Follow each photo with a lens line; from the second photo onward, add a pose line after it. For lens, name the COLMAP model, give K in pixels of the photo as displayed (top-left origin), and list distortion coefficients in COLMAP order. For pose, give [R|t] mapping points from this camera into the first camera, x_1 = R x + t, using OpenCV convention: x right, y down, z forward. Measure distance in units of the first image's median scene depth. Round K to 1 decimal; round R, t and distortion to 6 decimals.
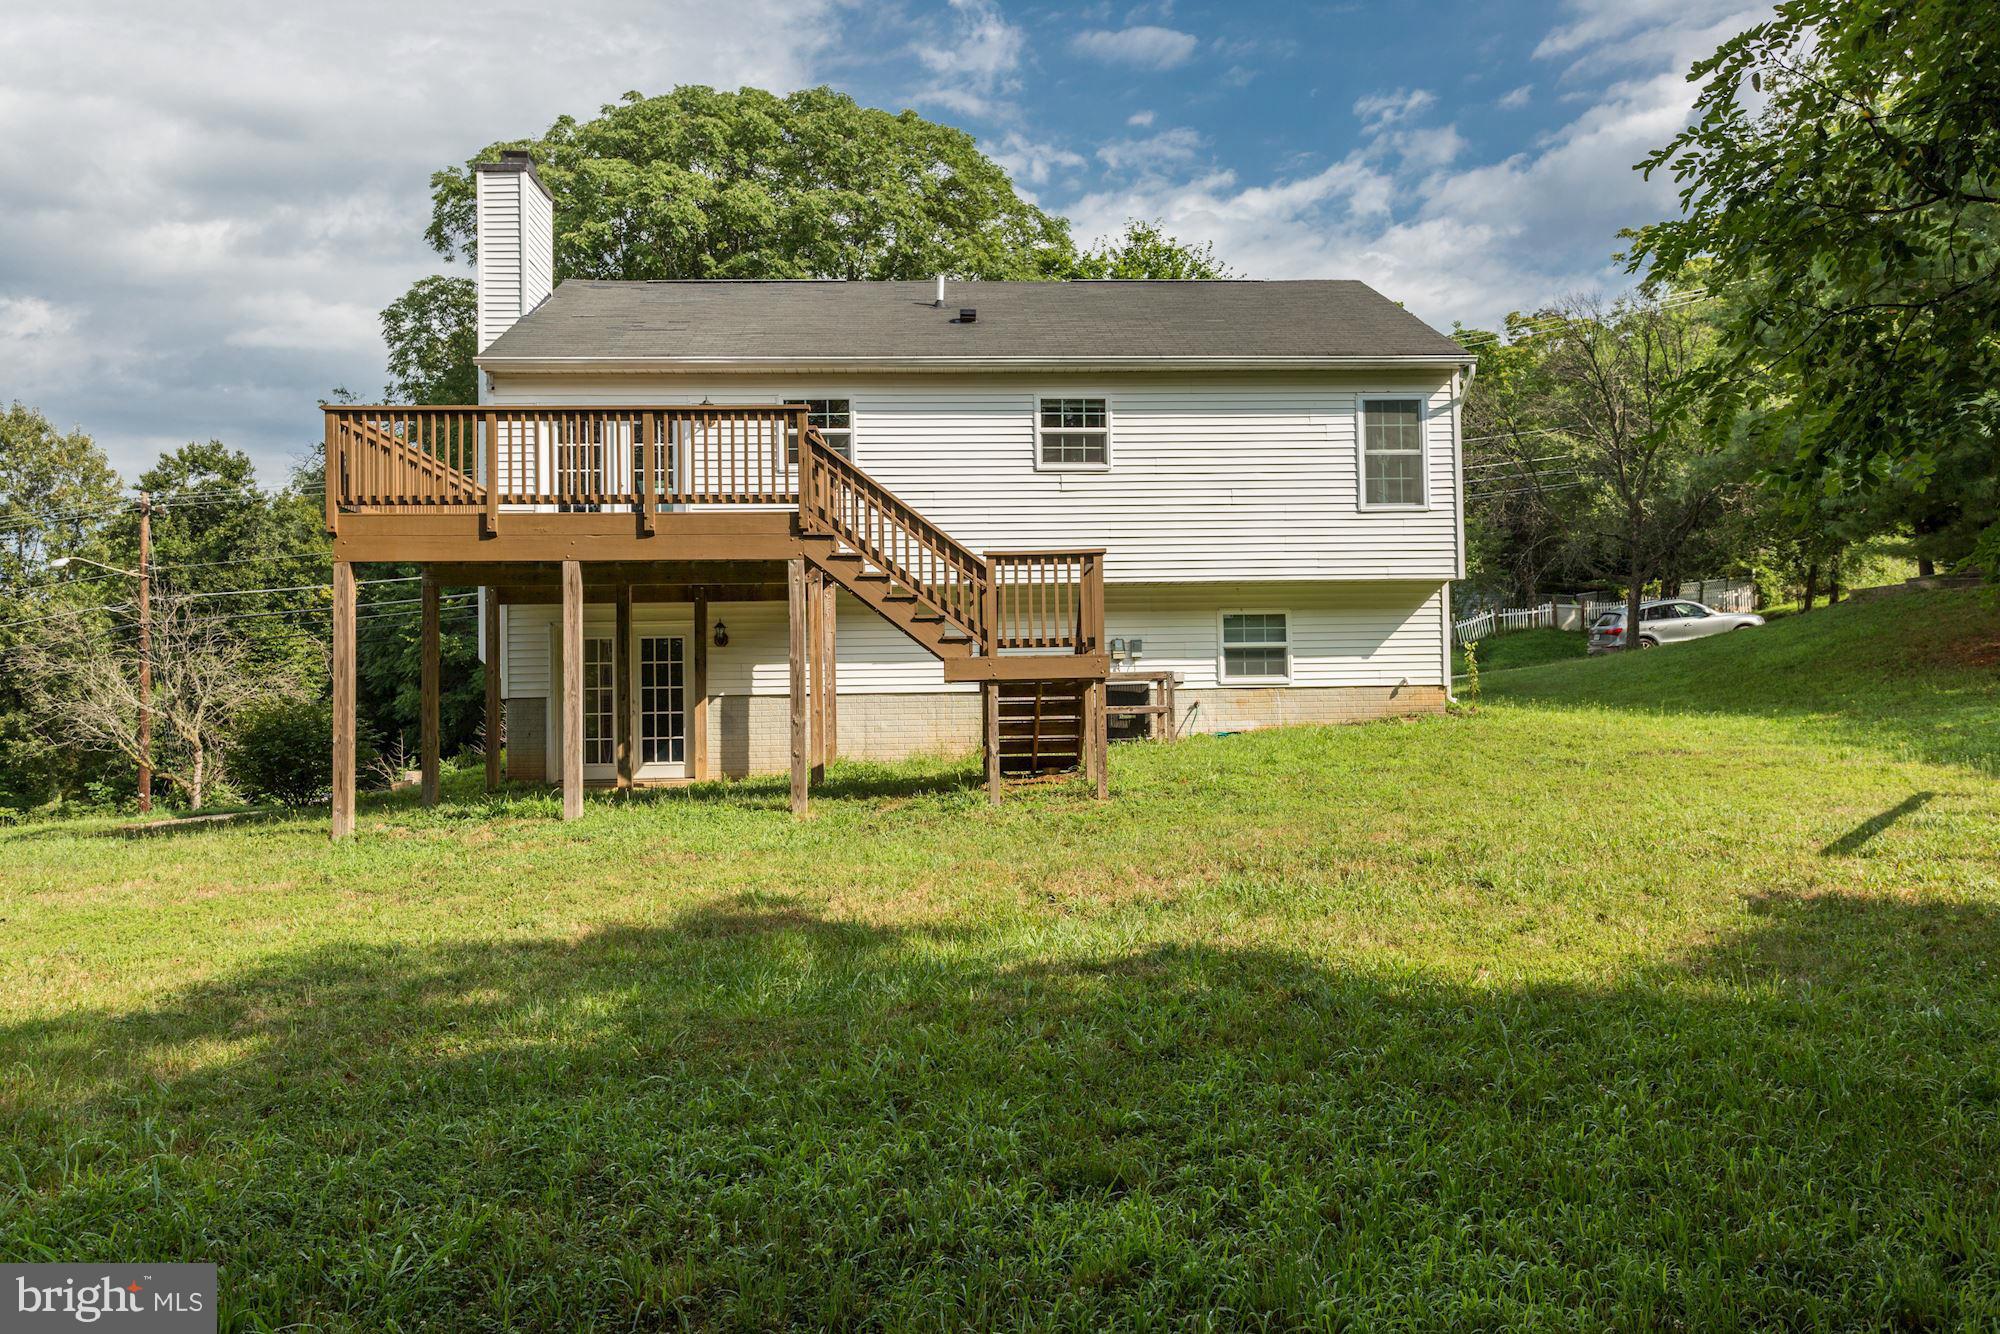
lens RADIAL K [[981.0, 0, 1005.6], [0, 981.0, 659.4], [0, 0, 1]] dist [-0.066000, 0.041790]
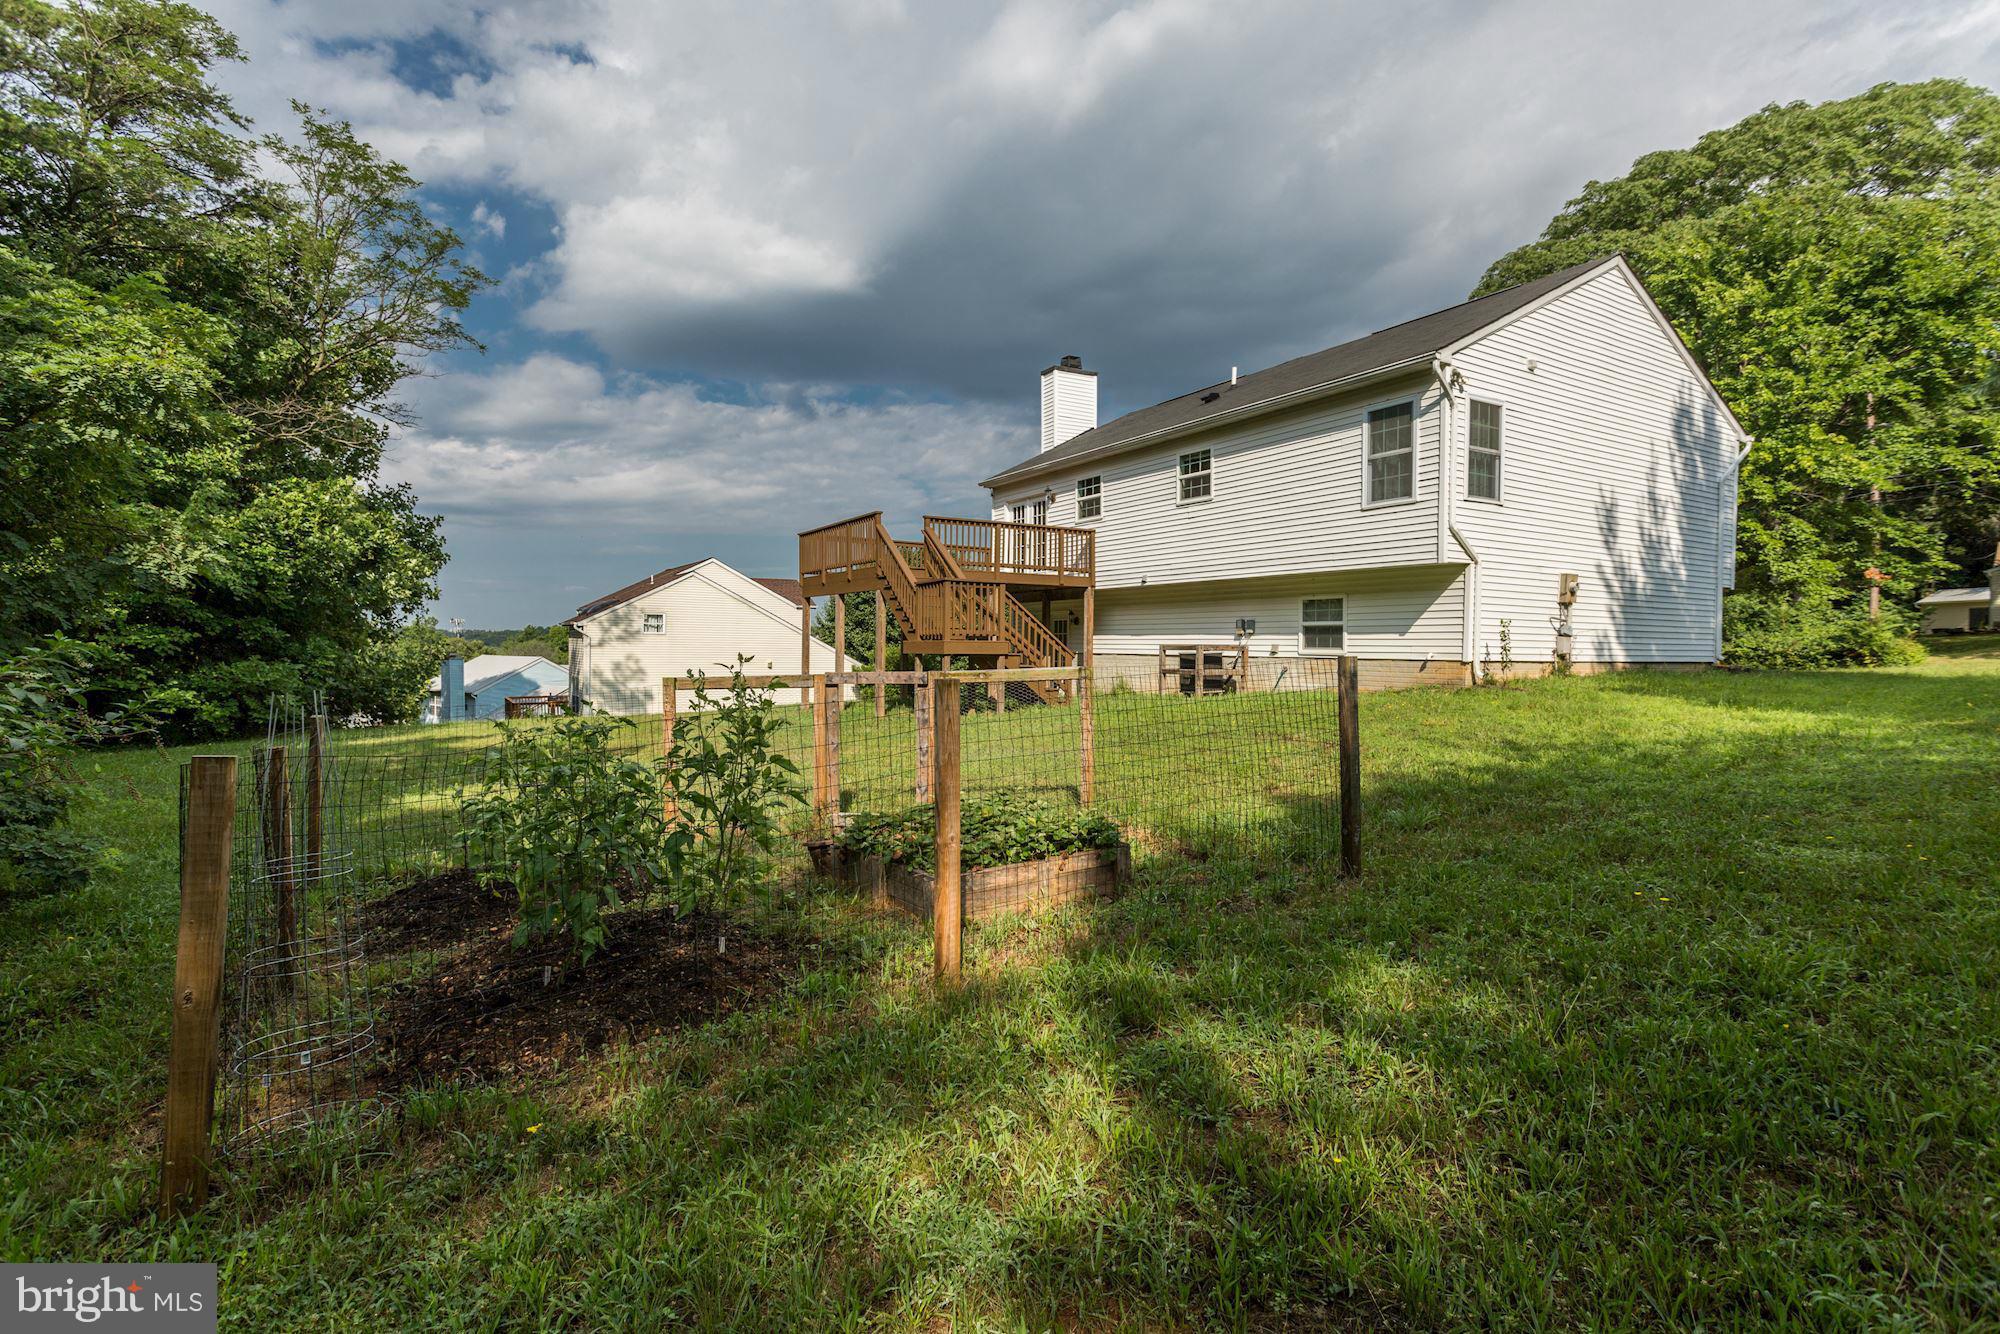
lens RADIAL K [[981.0, 0, 1005.6], [0, 981.0, 659.4], [0, 0, 1]] dist [-0.066000, 0.041790]
pose [[0.498361, 0.027894, -0.866520, 1.161509], [0.011923, 0.999167, 0.039022, -0.023235], [0.866887, -0.029778, 0.497614, 0.041073]]
